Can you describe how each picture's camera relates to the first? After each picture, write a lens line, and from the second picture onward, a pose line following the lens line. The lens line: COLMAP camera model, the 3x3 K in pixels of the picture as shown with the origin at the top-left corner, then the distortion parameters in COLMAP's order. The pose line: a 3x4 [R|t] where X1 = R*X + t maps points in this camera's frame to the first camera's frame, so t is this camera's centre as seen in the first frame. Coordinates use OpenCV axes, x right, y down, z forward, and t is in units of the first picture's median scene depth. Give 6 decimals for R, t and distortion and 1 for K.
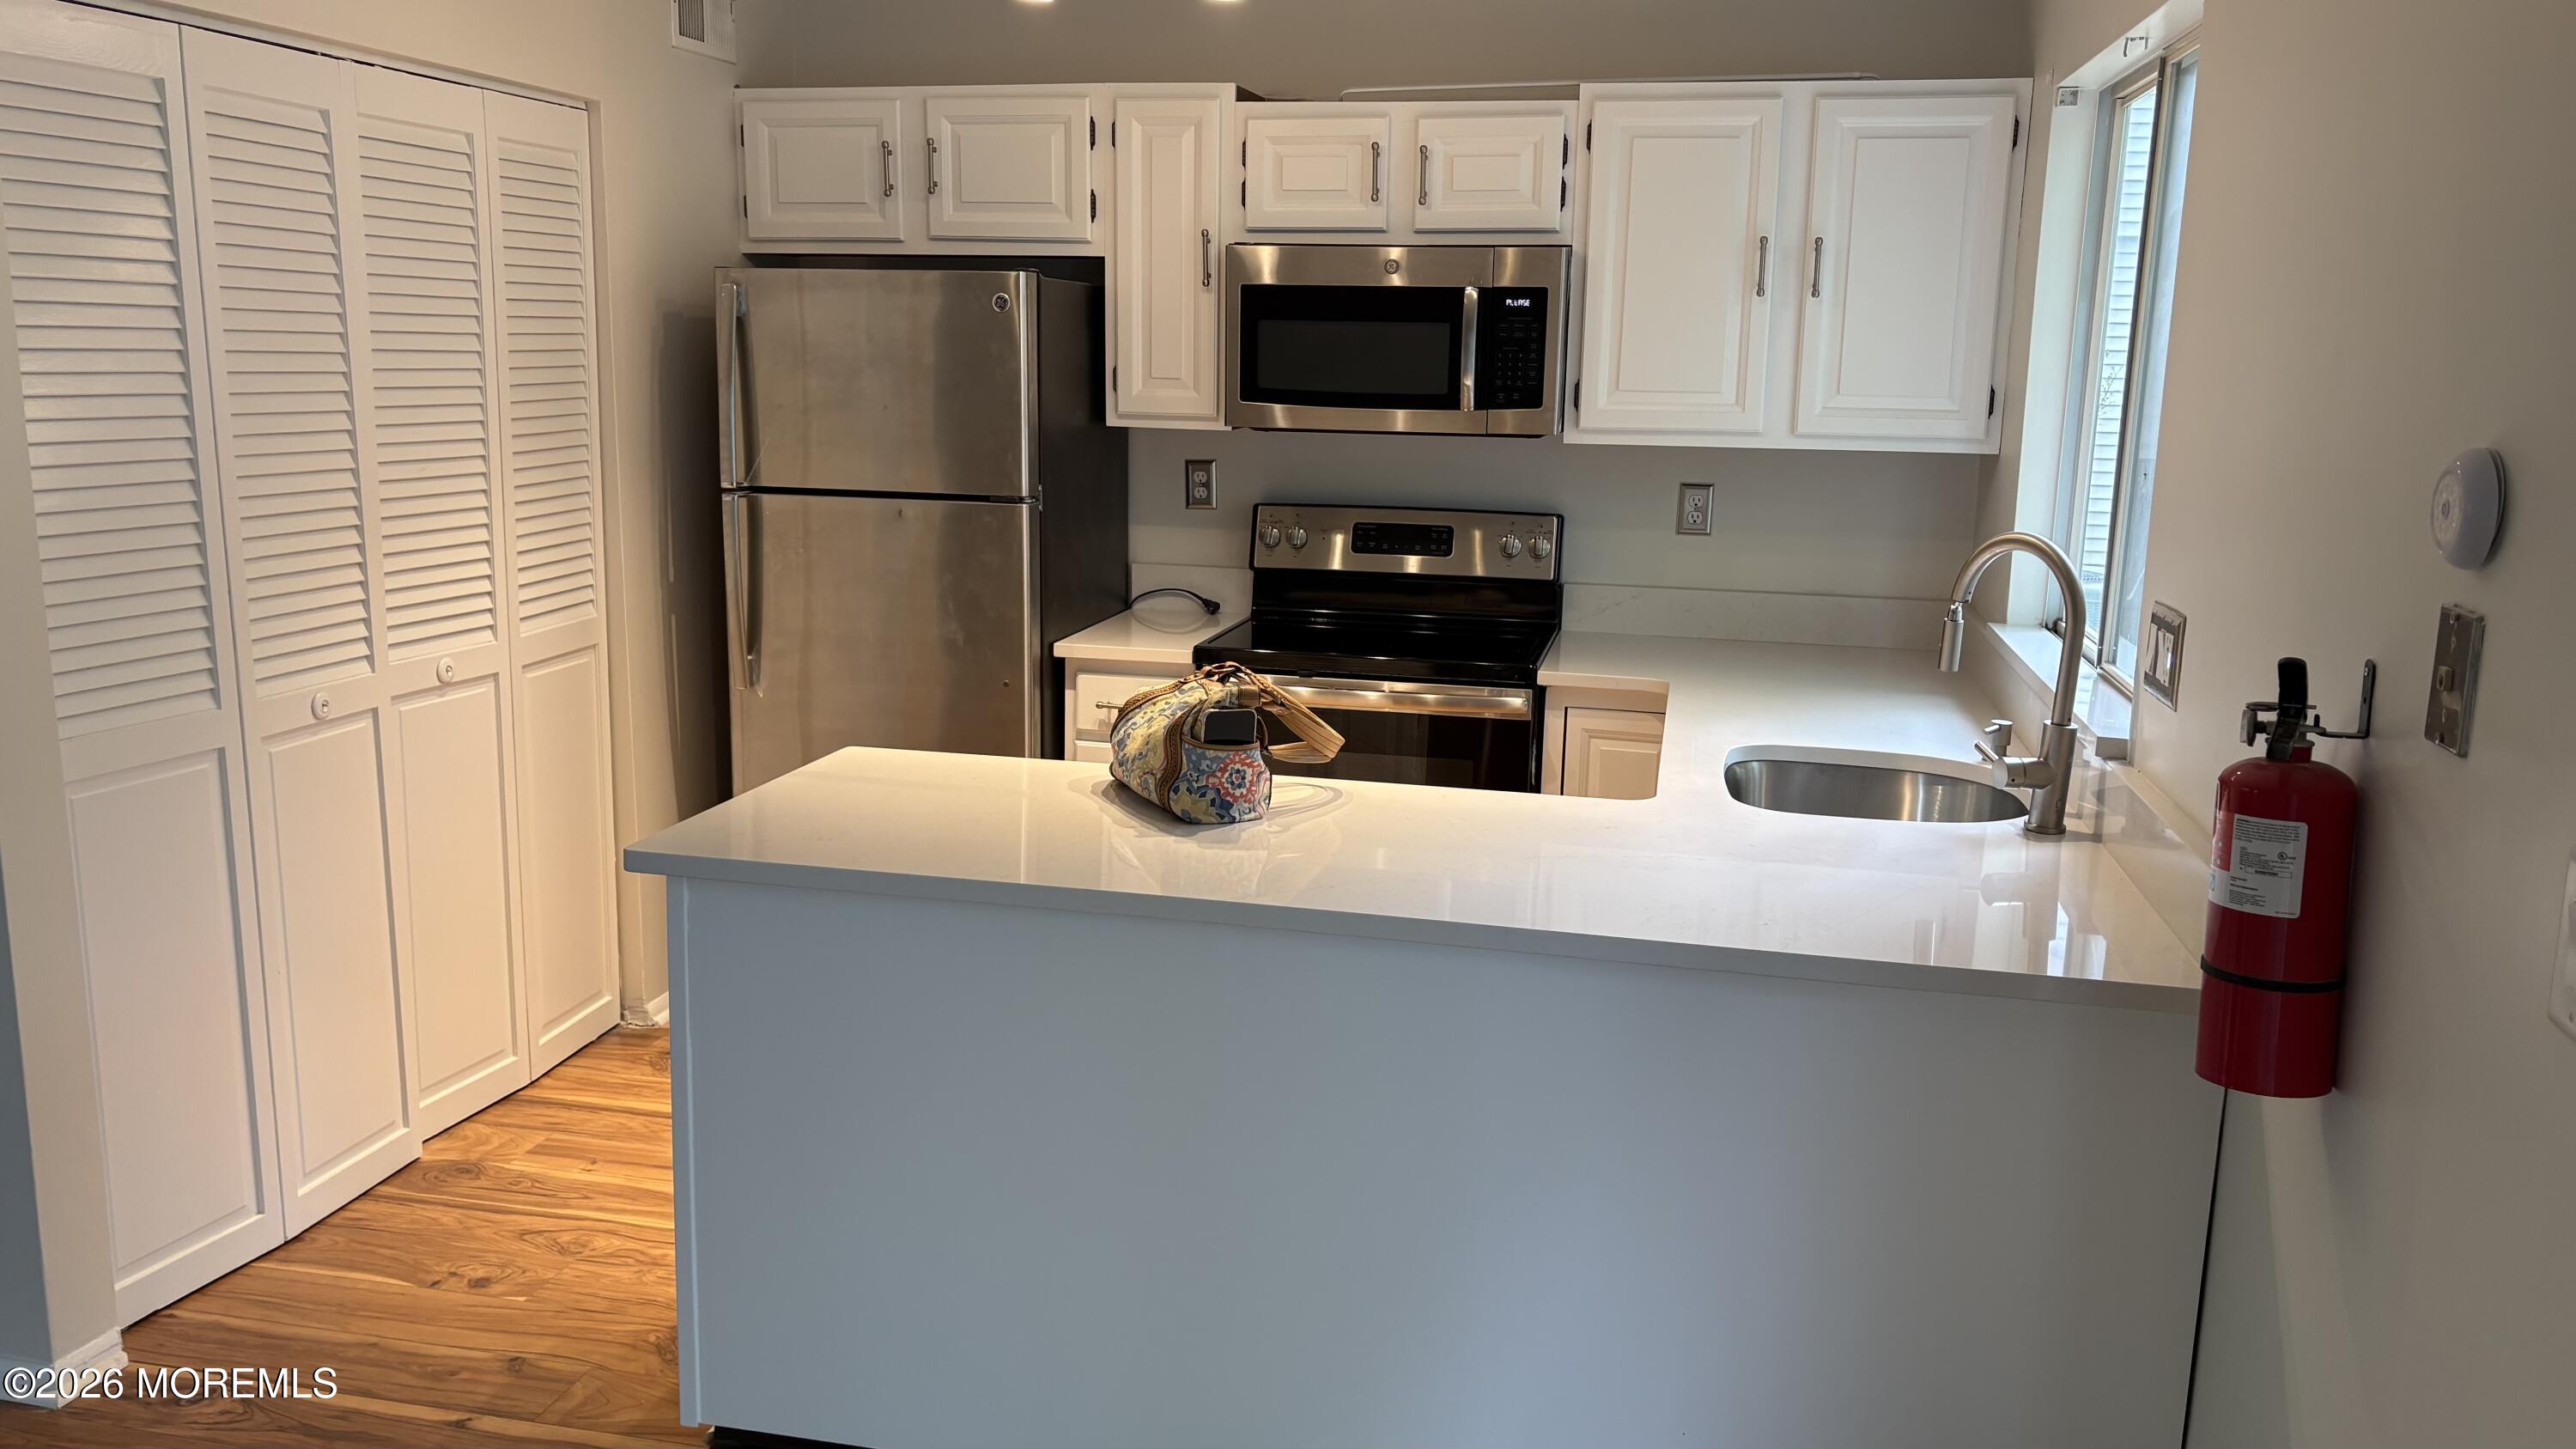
lens RADIAL K [[1979.5, 0, 1286.2], [0, 1979.5, 718.5], [0, 0, 1]] dist [0.046538, -0.038251]
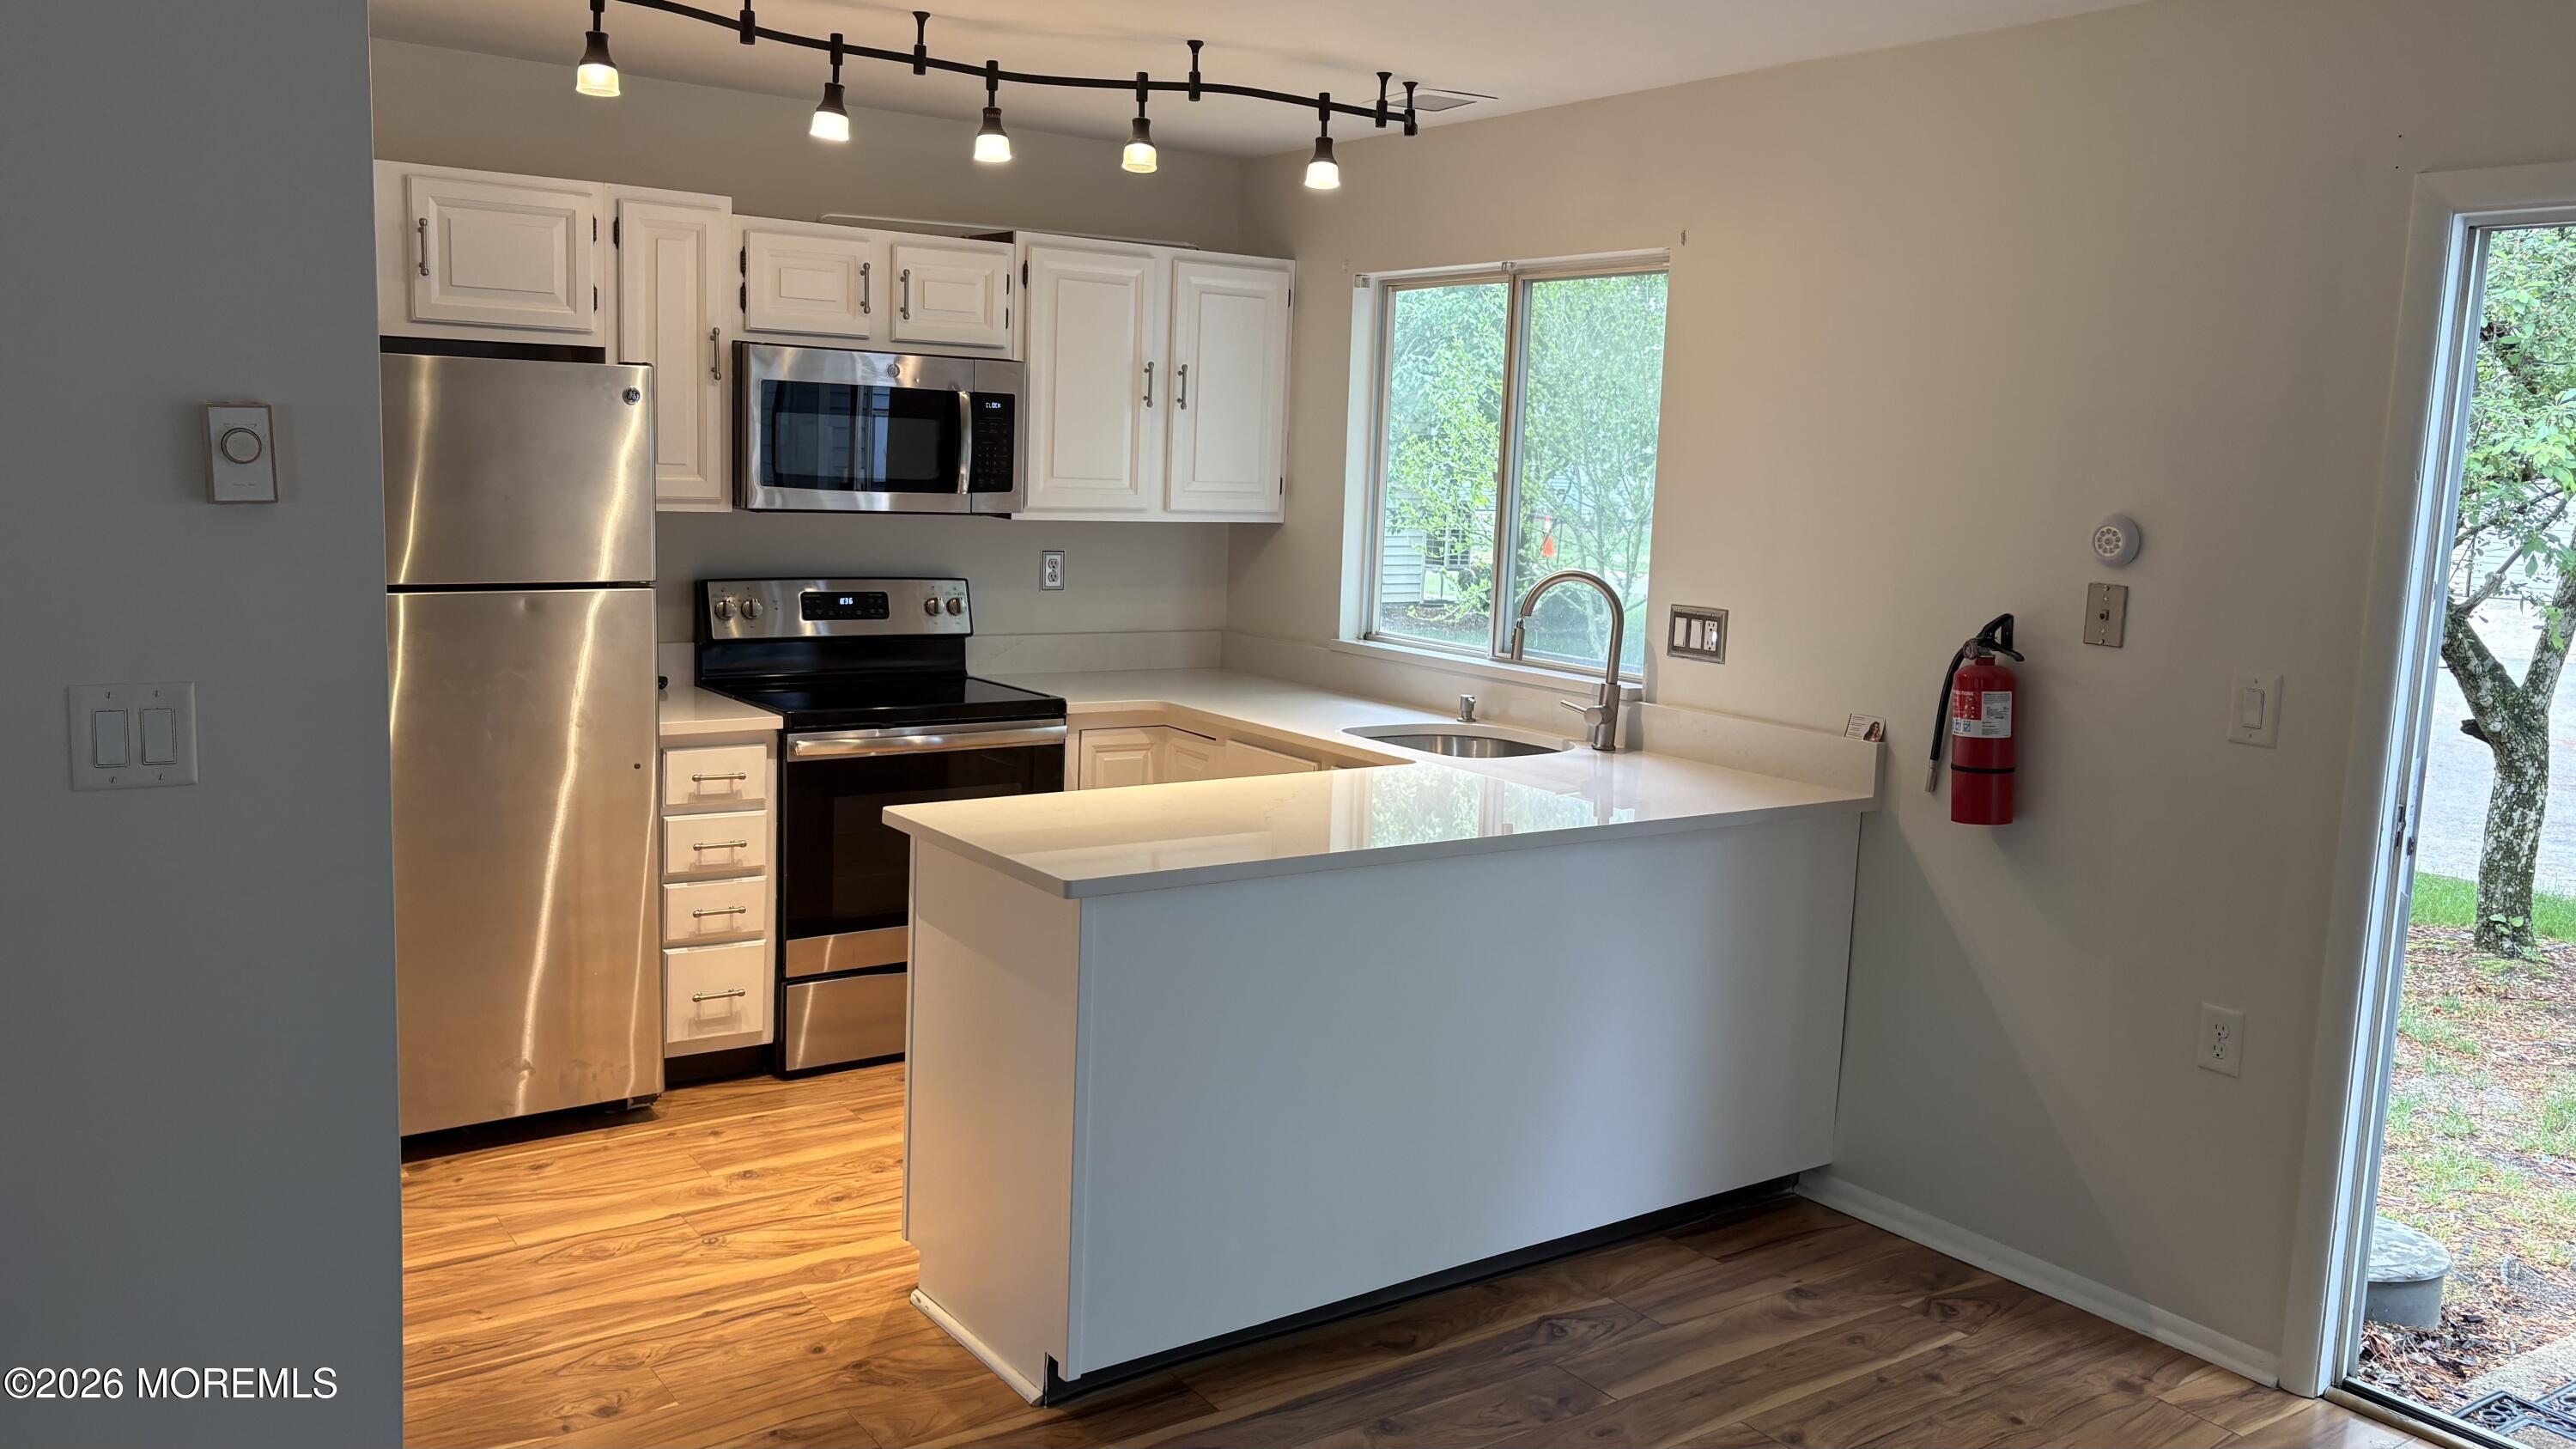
lens RADIAL K [[1979.5, 0, 1274.5], [0, 1979.5, 723.5], [0, 0, 1]] dist [0.046538, -0.038251]
pose [[0.666336, -0.098132, 0.739166, -0.684839], [0.118770, 0.992614, 0.024713, -0.025970], [-0.736132, 0.071323, 0.673070, 0.070592]]
